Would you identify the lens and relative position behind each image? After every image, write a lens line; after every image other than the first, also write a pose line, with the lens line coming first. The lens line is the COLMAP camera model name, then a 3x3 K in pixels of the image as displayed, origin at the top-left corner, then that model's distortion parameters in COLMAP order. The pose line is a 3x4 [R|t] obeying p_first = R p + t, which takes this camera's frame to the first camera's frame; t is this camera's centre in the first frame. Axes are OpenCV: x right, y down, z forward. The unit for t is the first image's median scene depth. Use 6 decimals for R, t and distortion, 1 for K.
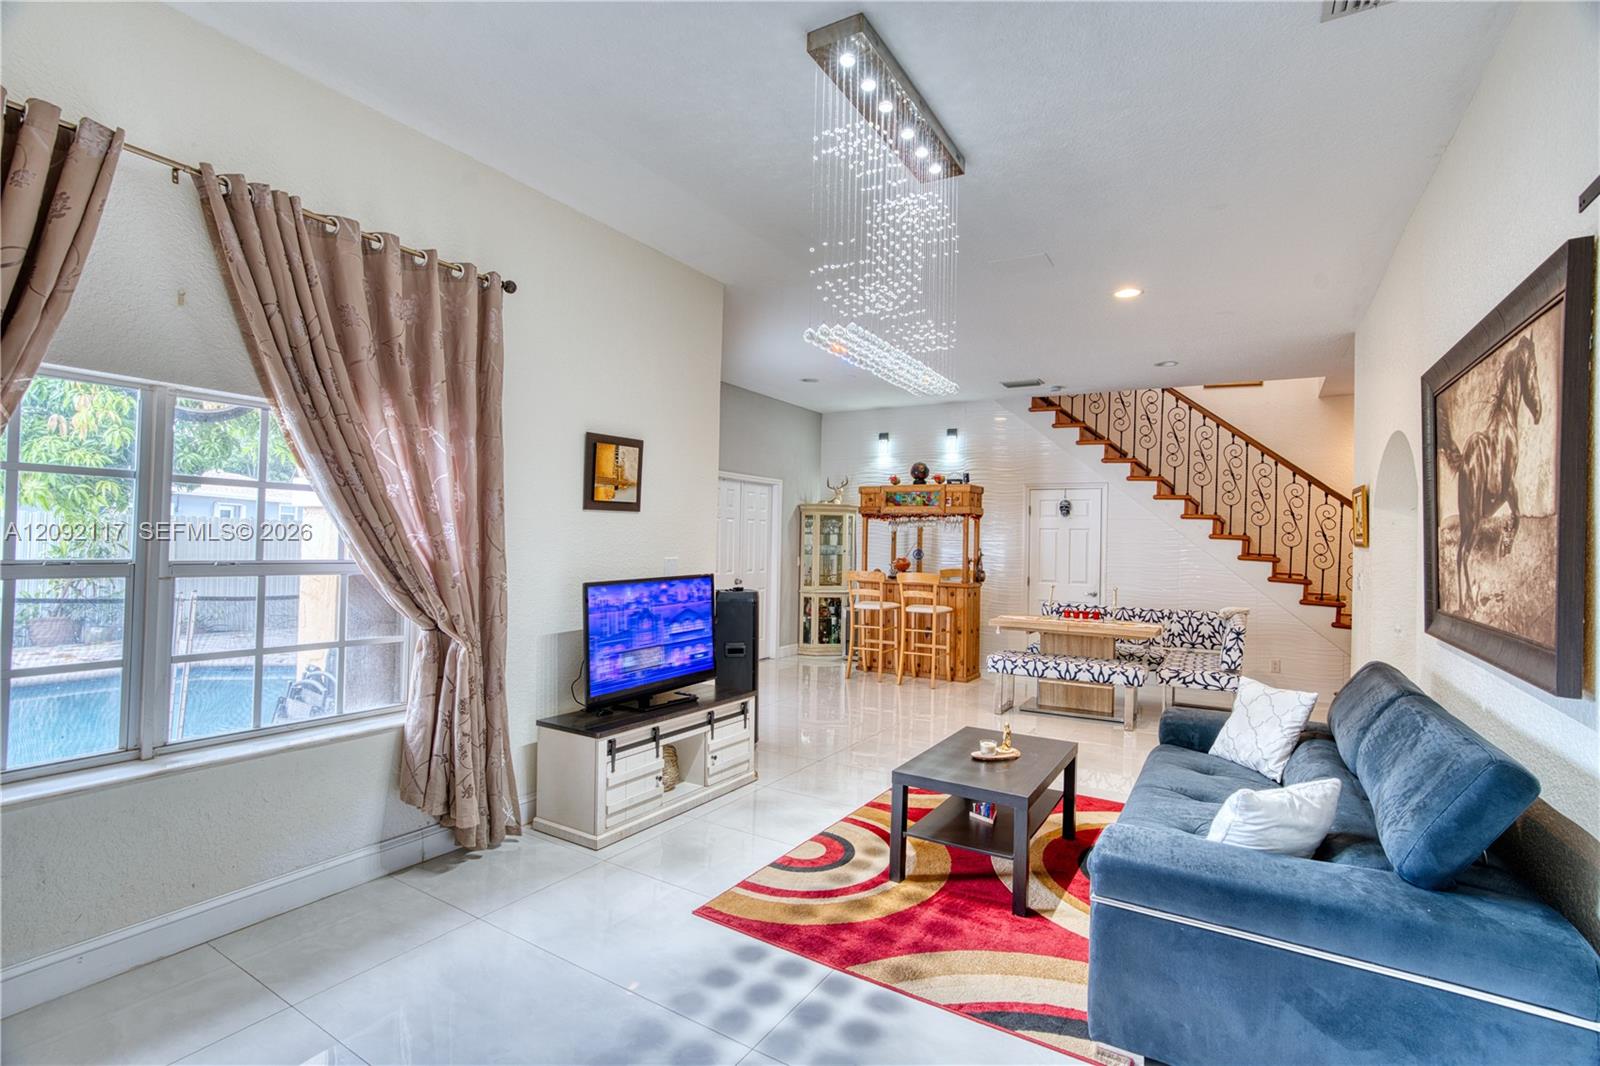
lens RADIAL K [[737.2, 0, 804.5], [0, 737.2, 530.4], [0, 0, 1]] dist [-0.066949, 0.030114]
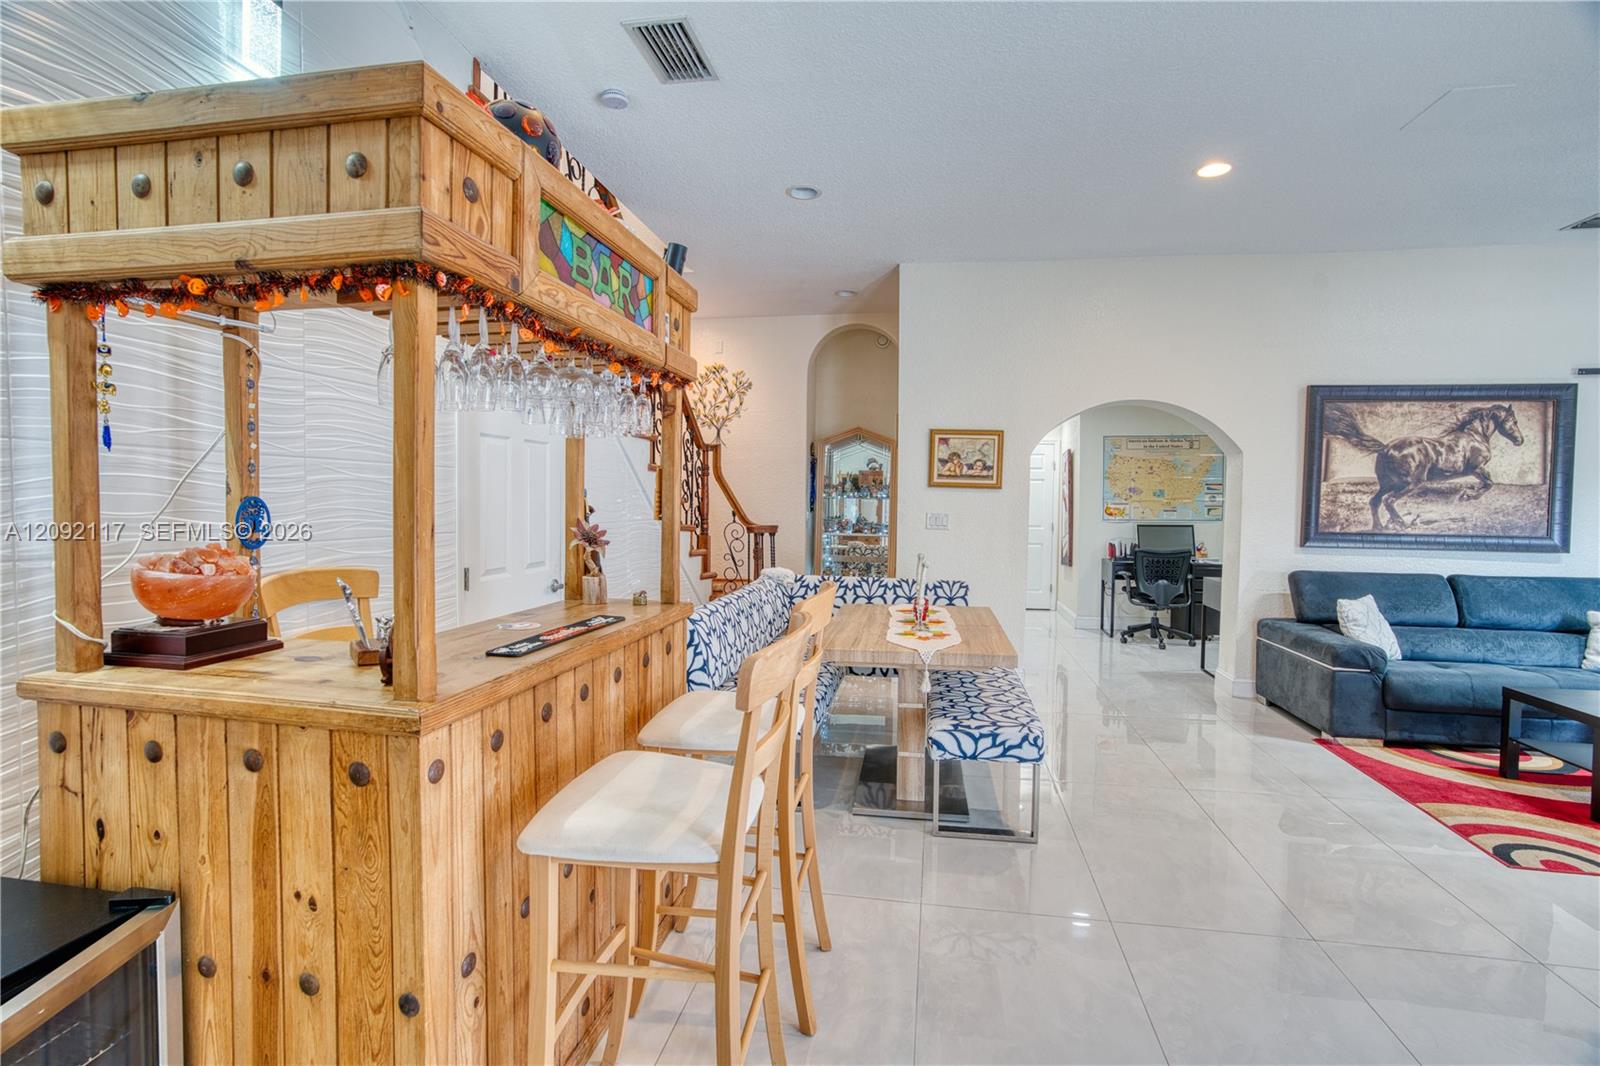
lens RADIAL K [[737.2, 0, 804.5], [0, 737.2, 530.4], [0, 0, 1]] dist [-0.066949, 0.030114]
pose [[-0.362858, -0.056242, 0.930146, -0.165055], [-0.035523, 0.998286, 0.046505, 0.053662], [-0.931167, -0.016167, -0.364234, 2.030071]]
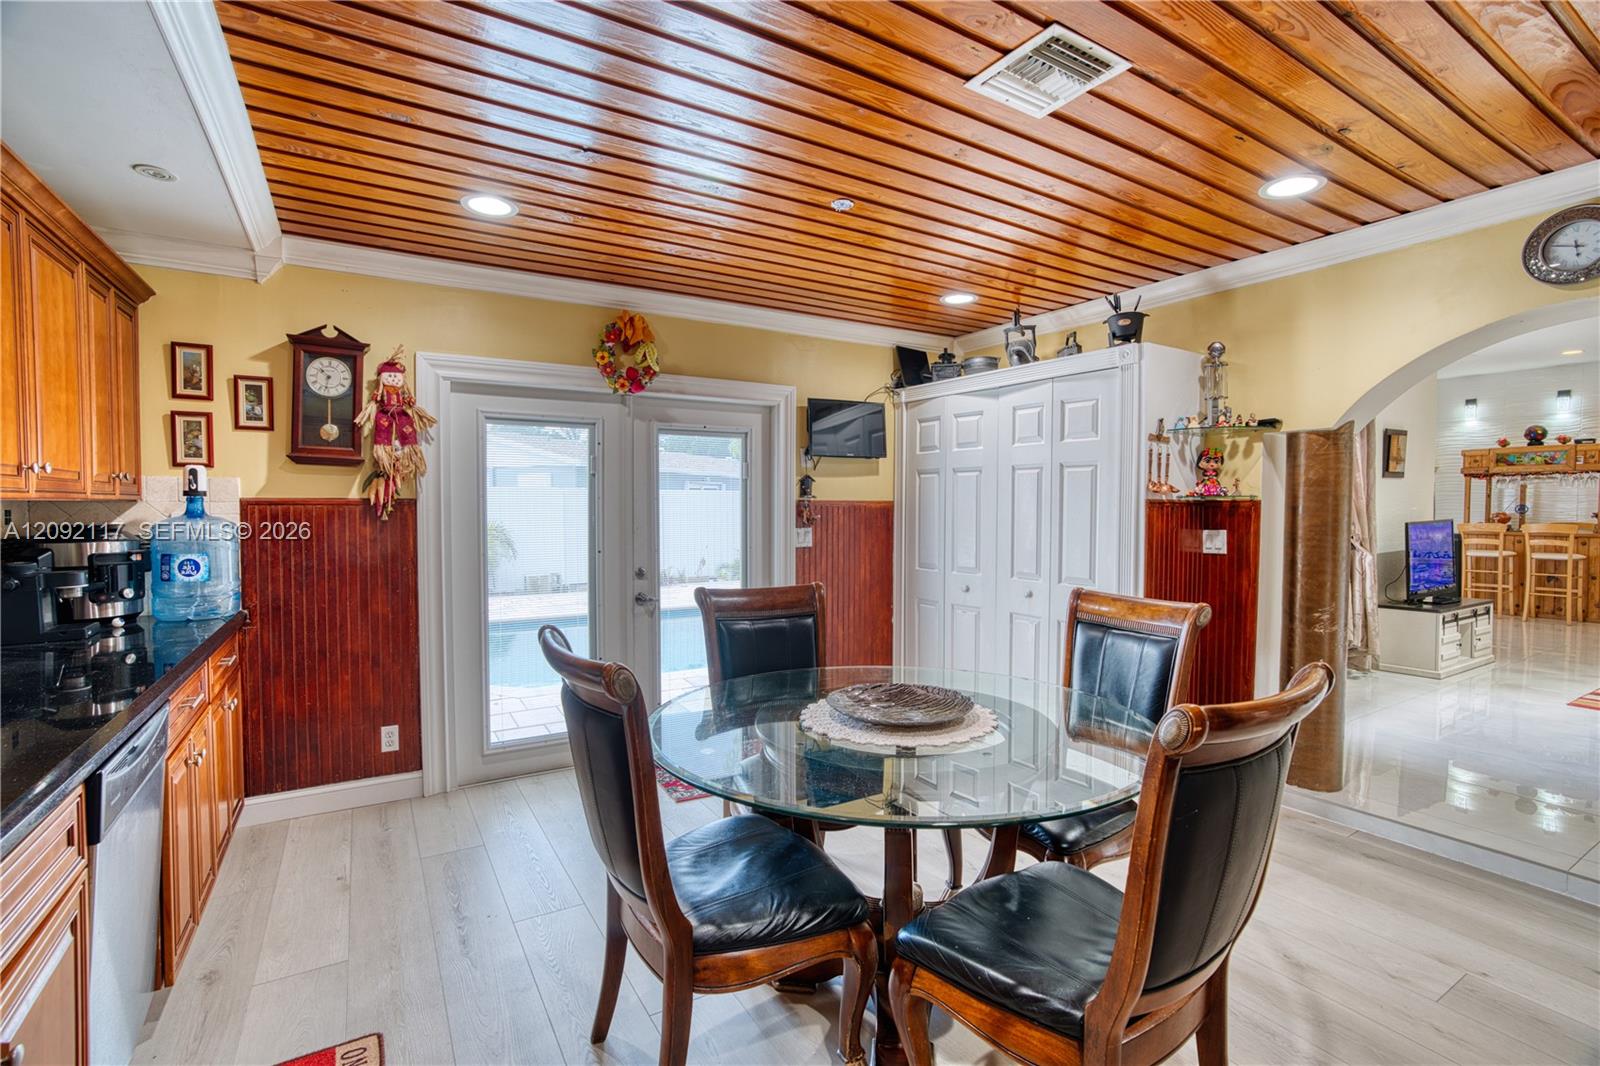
lens RADIAL K [[737.2, 0, 804.5], [0, 737.2, 530.4], [0, 0, 1]] dist [-0.066949, 0.030114]
pose [[0.892921, -0.002791, -0.450205, -0.657079], [0.022929, 0.998965, 0.039283, -0.003568], [0.449629, -0.045399, 0.892061, -0.862102]]
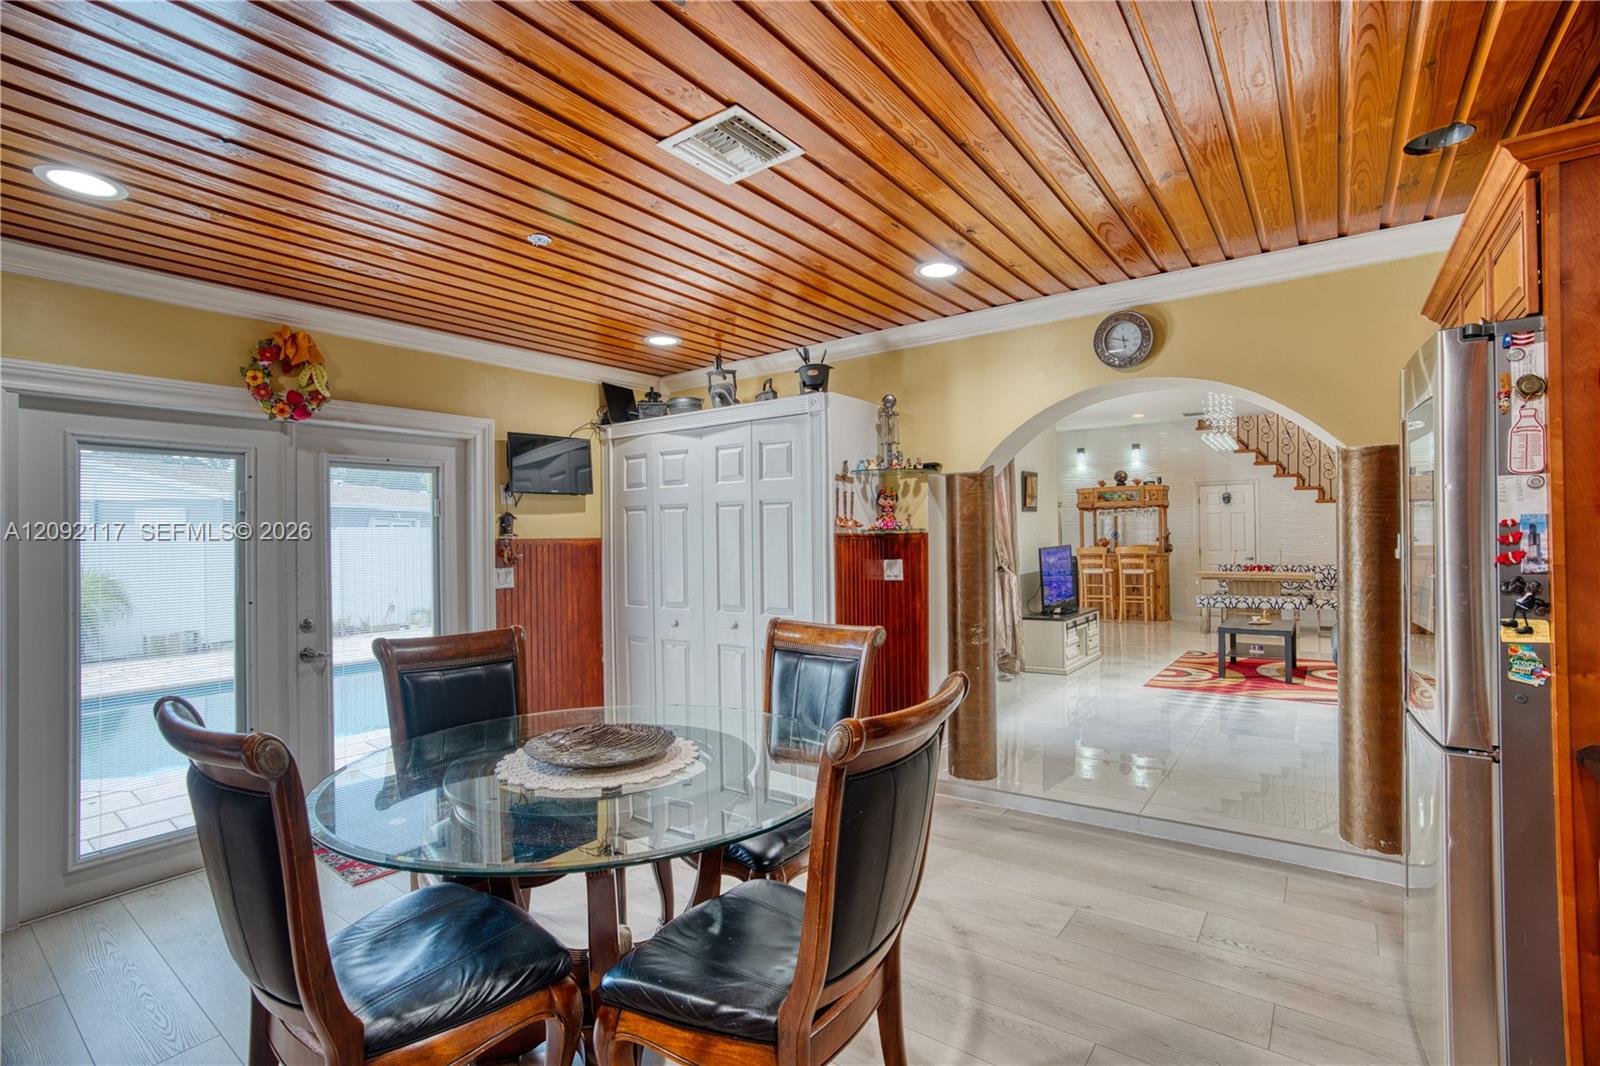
lens RADIAL K [[735.8, 0, 804.2], [0, 735.8, 529.9], [0, 0, 1]] dist [-0.066912, 0.033267]
pose [[0.995703, -0.035213, -0.085651, -0.642077], [0.035606, 0.999361, 0.003075, -0.006014], [0.085488, -0.006111, 0.996320, -0.869570]]
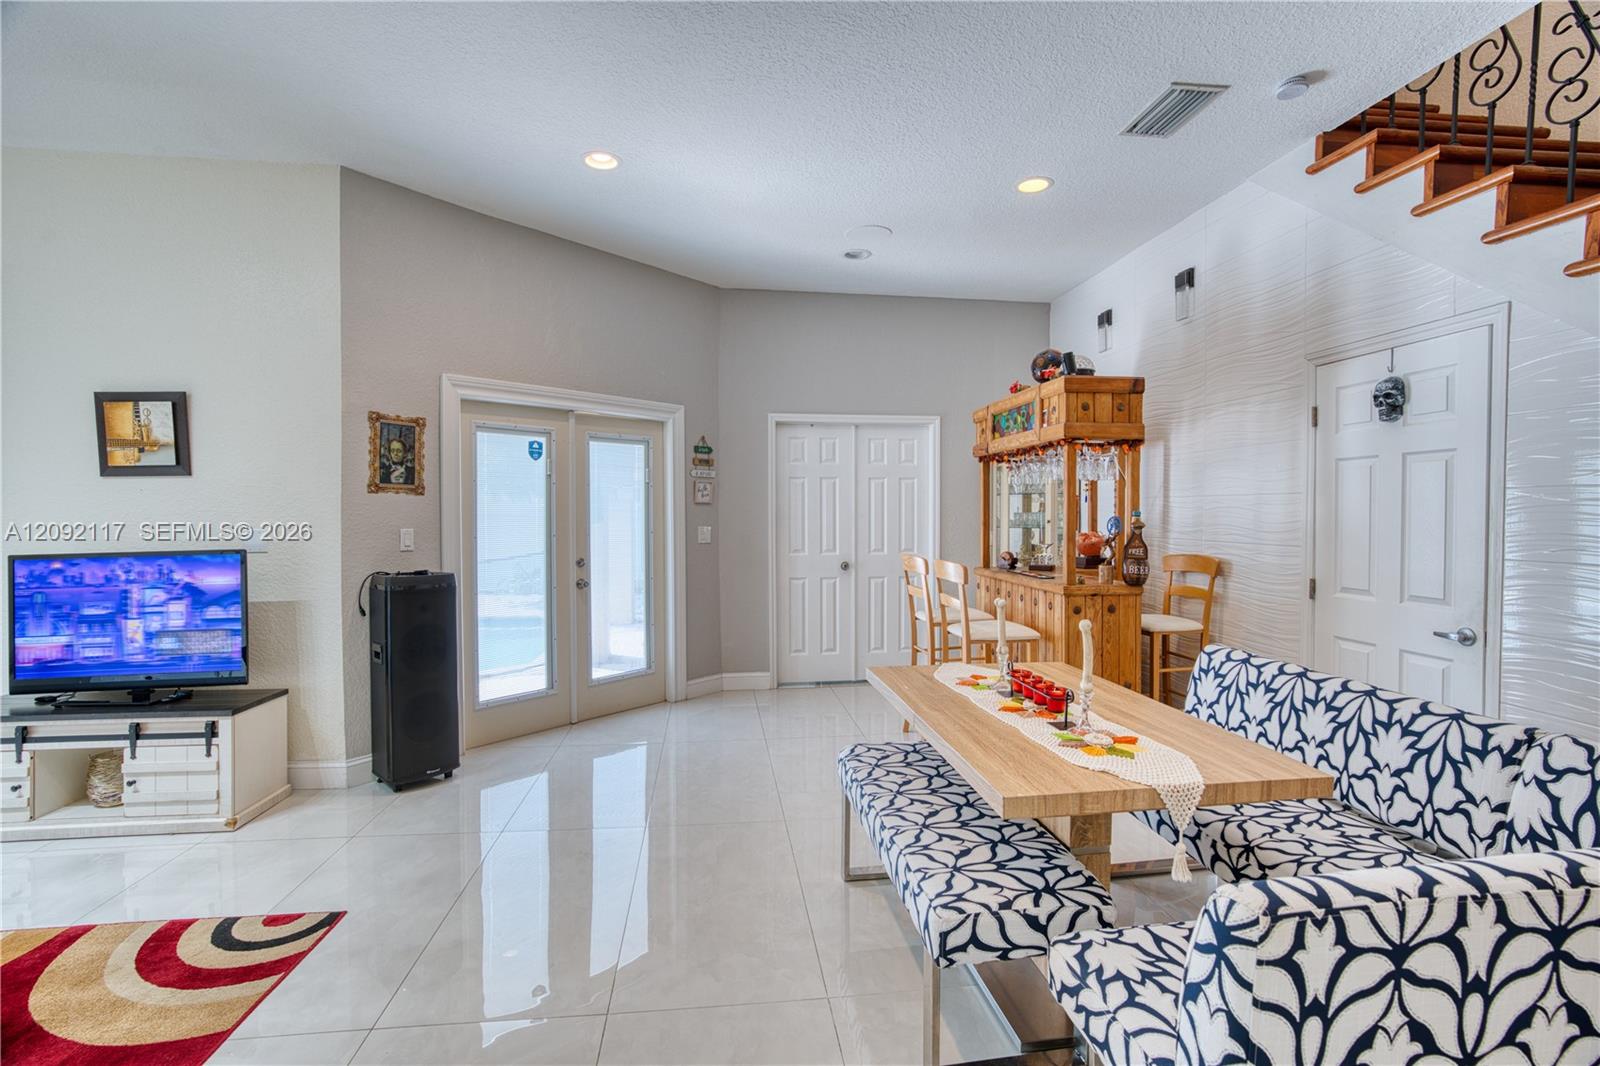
lens RADIAL K [[737.2, 0, 804.5], [0, 737.2, 530.4], [0, 0, 1]] dist [-0.066949, 0.030114]
pose [[0.621773, 0.025707, -0.782776, 0.868516], [0.025938, 0.998237, 0.053385, 0.012683], [0.782768, -0.053497, 0.620010, 1.032045]]
